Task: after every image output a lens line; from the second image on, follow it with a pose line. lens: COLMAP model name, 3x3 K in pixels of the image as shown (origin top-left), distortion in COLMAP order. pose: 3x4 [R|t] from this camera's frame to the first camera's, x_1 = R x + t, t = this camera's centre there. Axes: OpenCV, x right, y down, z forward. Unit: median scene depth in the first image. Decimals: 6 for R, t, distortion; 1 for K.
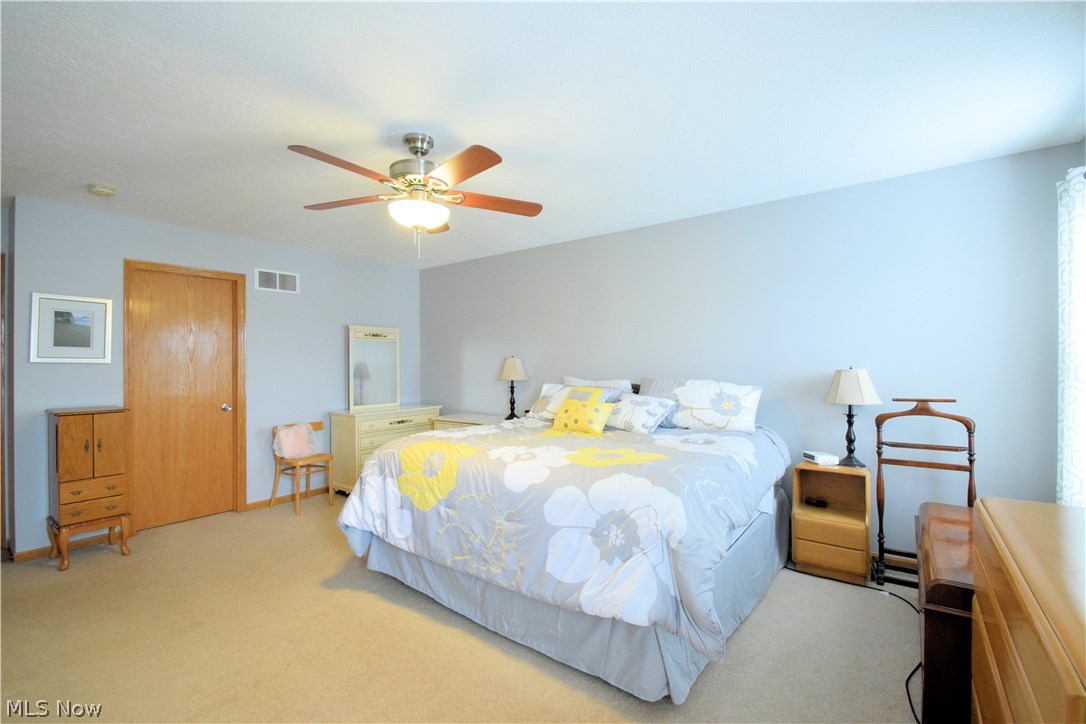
lens RADIAL K [[476.9, 0, 543.0], [0, 476.9, 360.3], [0, 0, 1]] dist [-0.001793, -0.007431]
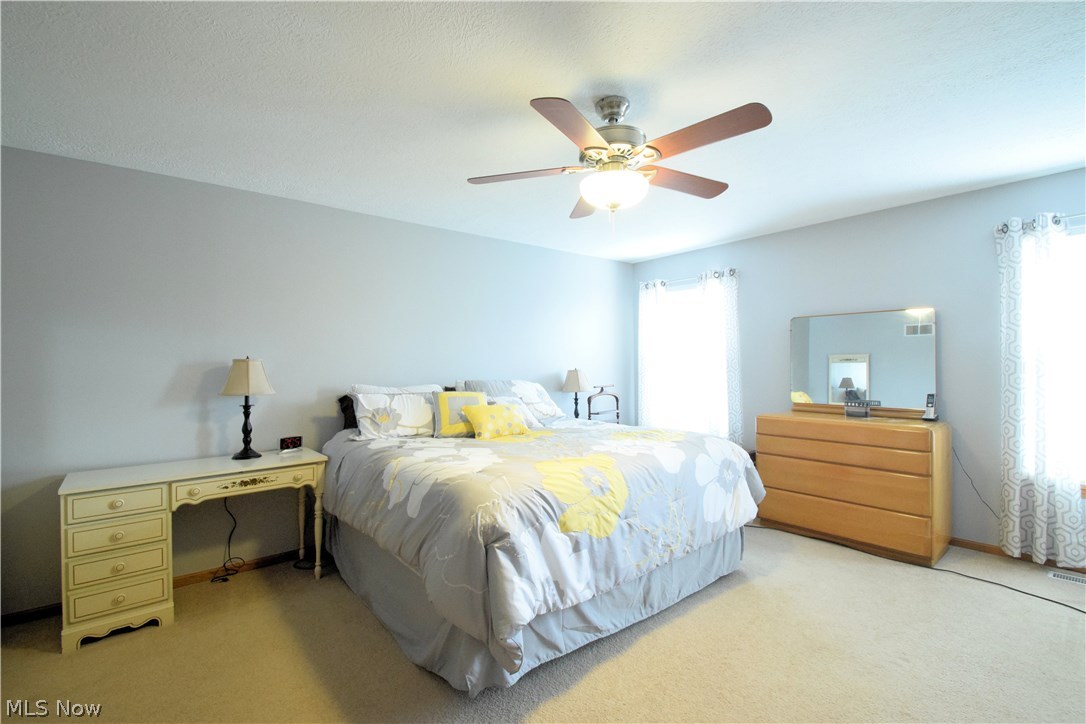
lens RADIAL K [[476.9, 0, 542.0], [0, 476.9, 361.0], [0, 0, 1]] dist [-0.001793, -0.007431]
pose [[0.233025, 0.006430, 0.972449, -1.009532], [0.004204, 0.999962, -0.007619, 0.006191], [-0.972462, 0.005864, 0.232989, 0.828743]]
